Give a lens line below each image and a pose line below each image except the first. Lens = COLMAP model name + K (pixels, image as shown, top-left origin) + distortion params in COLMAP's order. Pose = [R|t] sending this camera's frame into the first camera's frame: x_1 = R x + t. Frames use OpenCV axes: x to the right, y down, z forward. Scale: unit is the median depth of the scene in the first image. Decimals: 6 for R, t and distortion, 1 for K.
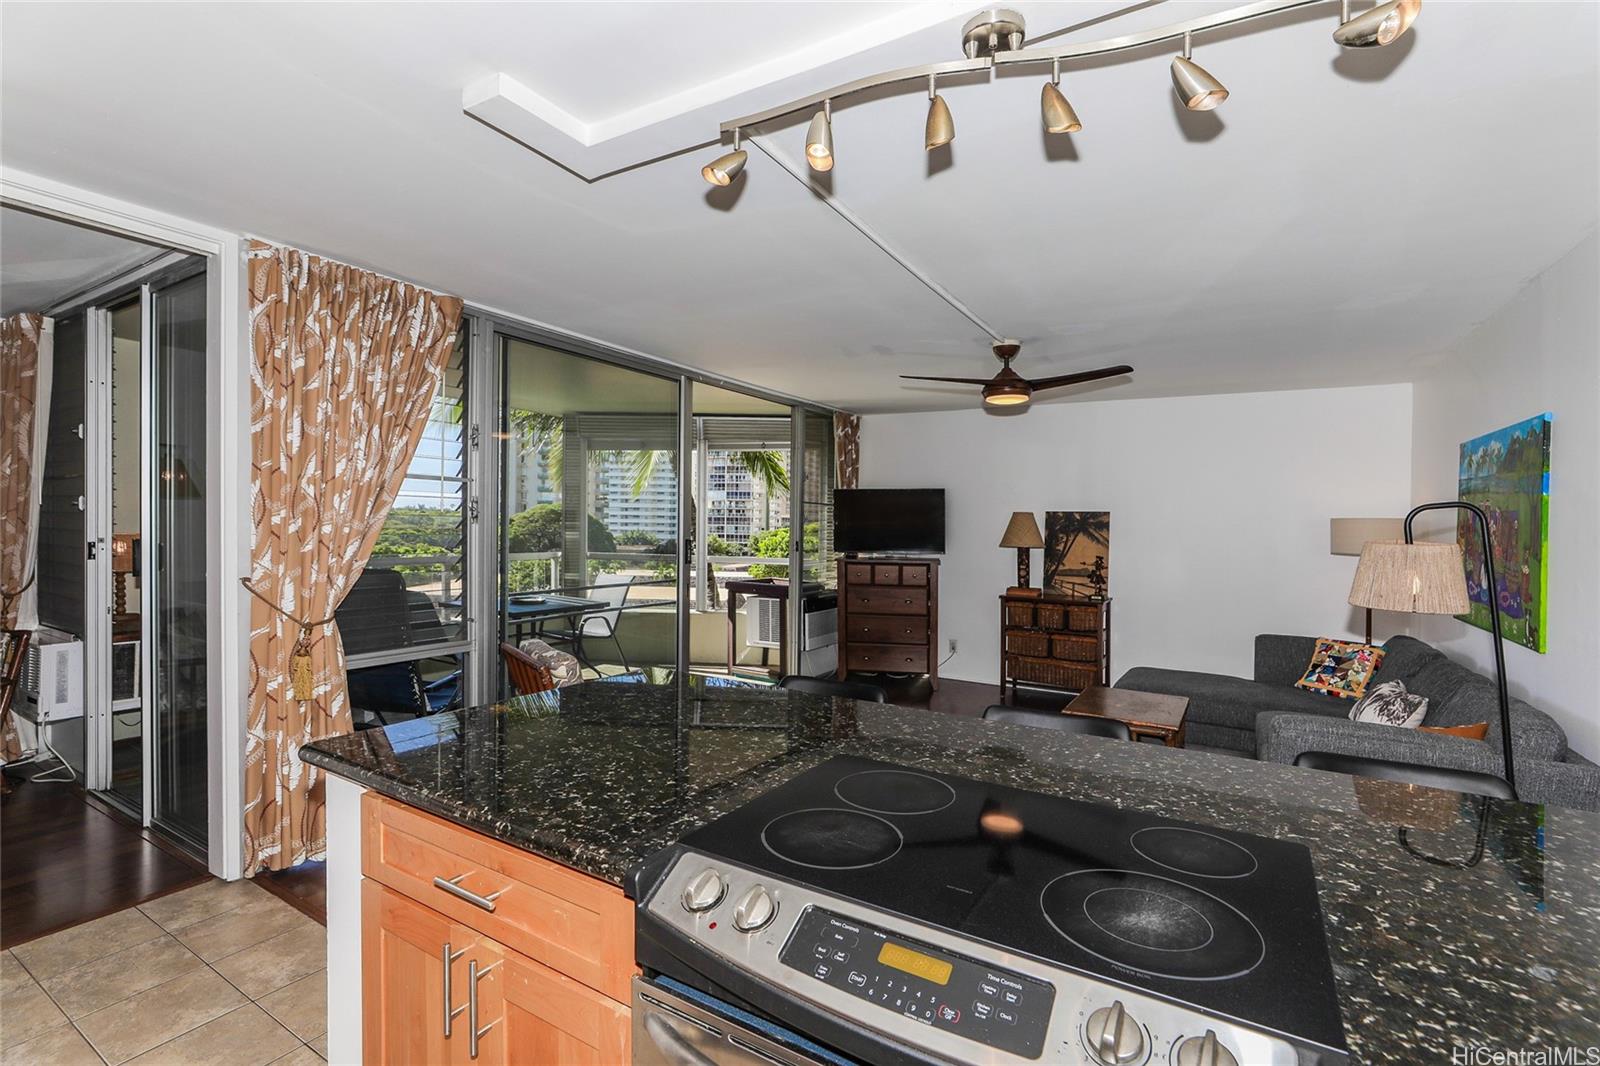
lens RADIAL K [[730.0, 0, 791.9], [0, 730.0, 523.6], [0, 0, 1]] dist [-0.016737, 0.000738]
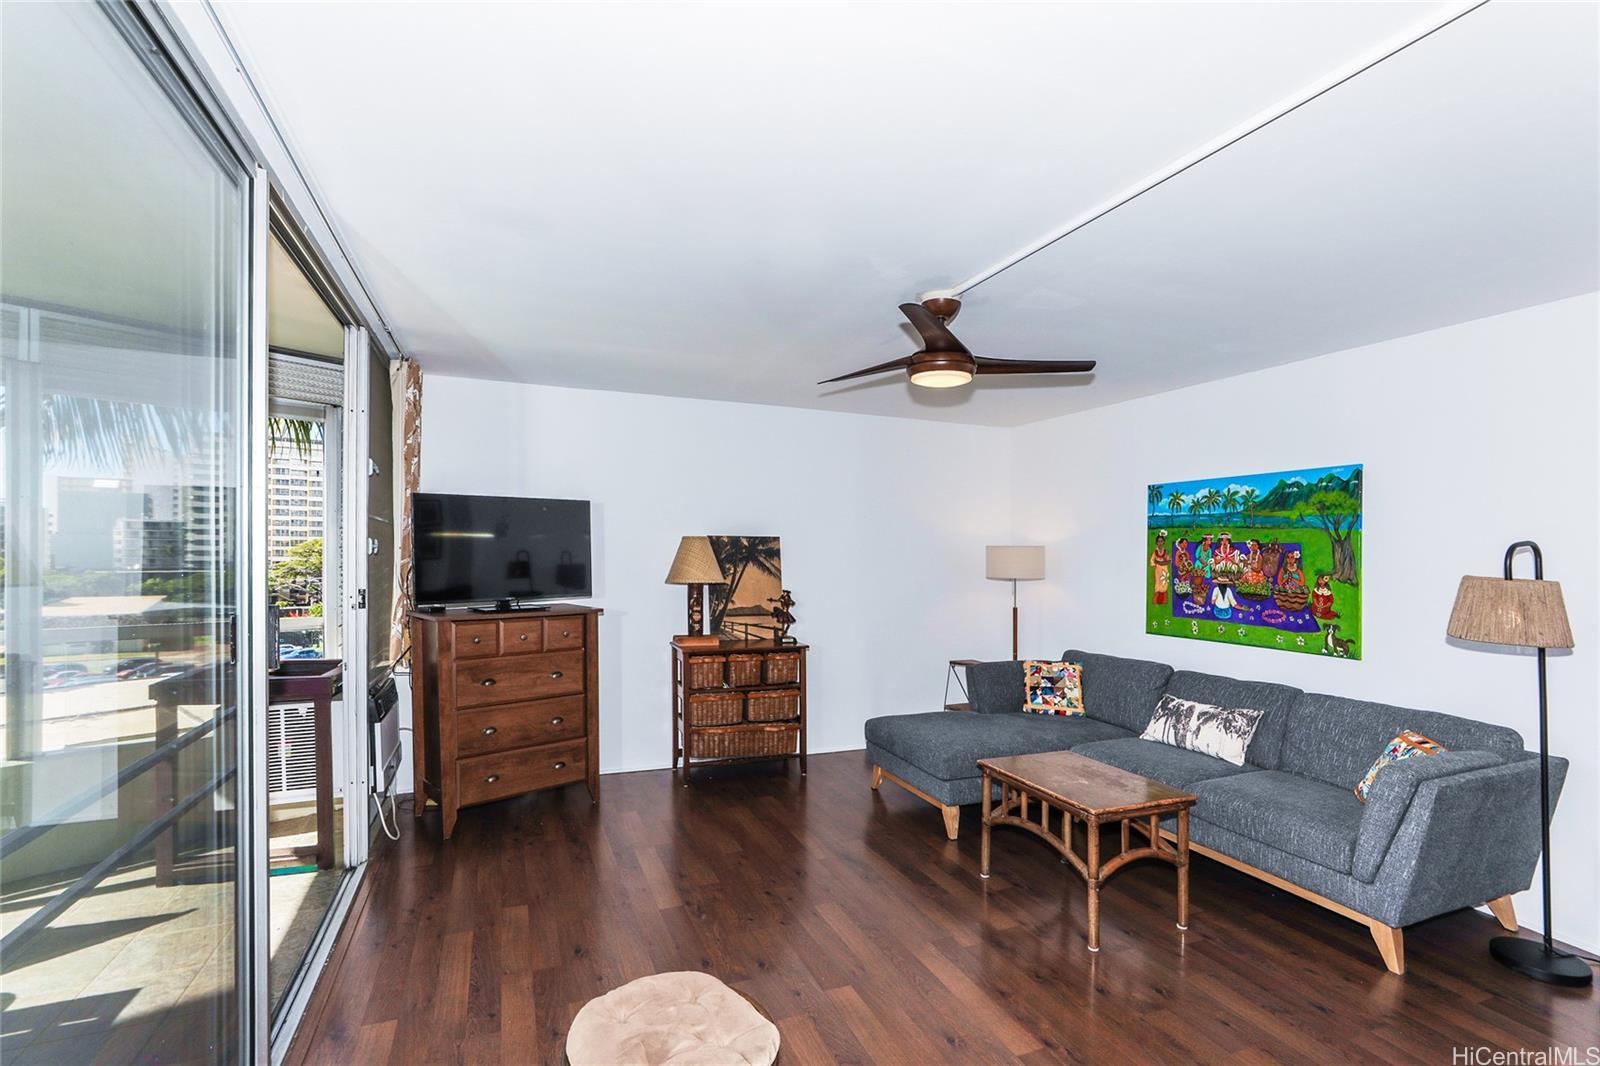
lens RADIAL K [[730.0, 0, 802.4], [0, 730.0, 565.4], [0, 0, 1]] dist [-0.010795, 0.000747]
pose [[0.599525, -0.021031, 0.800080, -0.377827], [-0.001251, 0.999629, 0.027213, -0.011211], [-0.800355, -0.017316, 0.599276, 0.760941]]
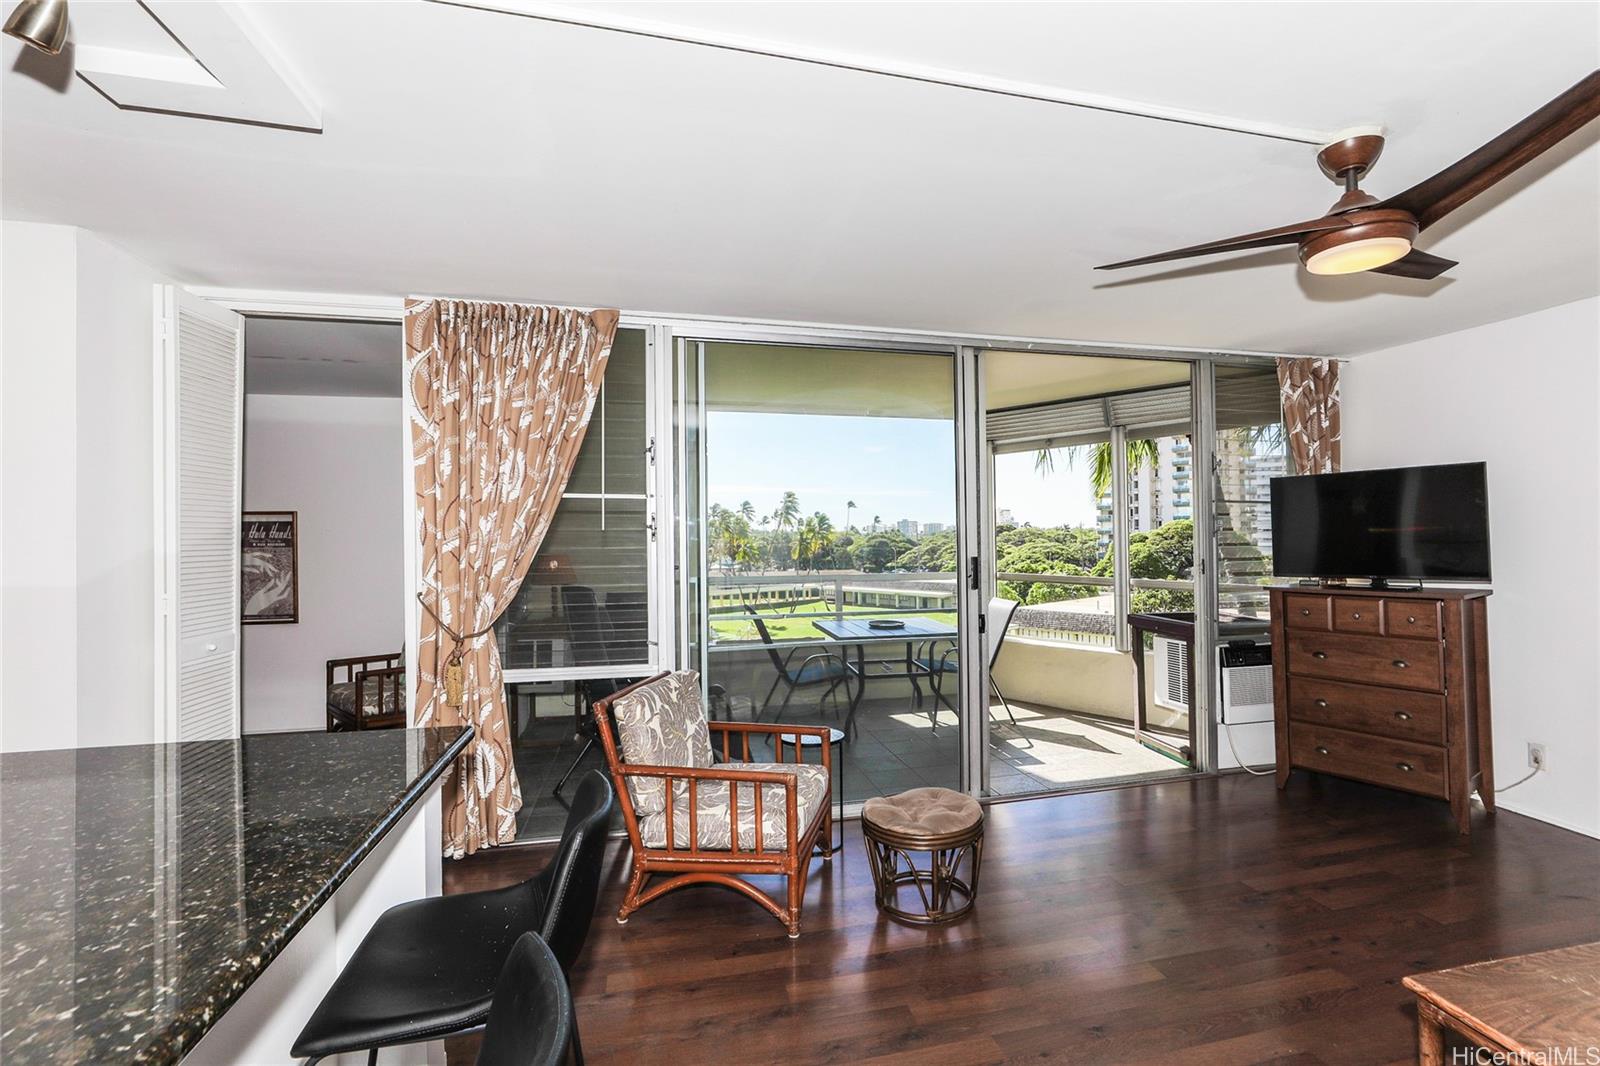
lens RADIAL K [[736.7, 0, 845.2], [0, 736.7, 531.2], [0, 0, 1]] dist [-0.017371, 0.000176]
pose [[0.718711, -0.027418, -0.694768, 0.416225], [0.018482, 0.999622, -0.020331, 0.010531], [0.695063, 0.001771, 0.718946, 0.484692]]
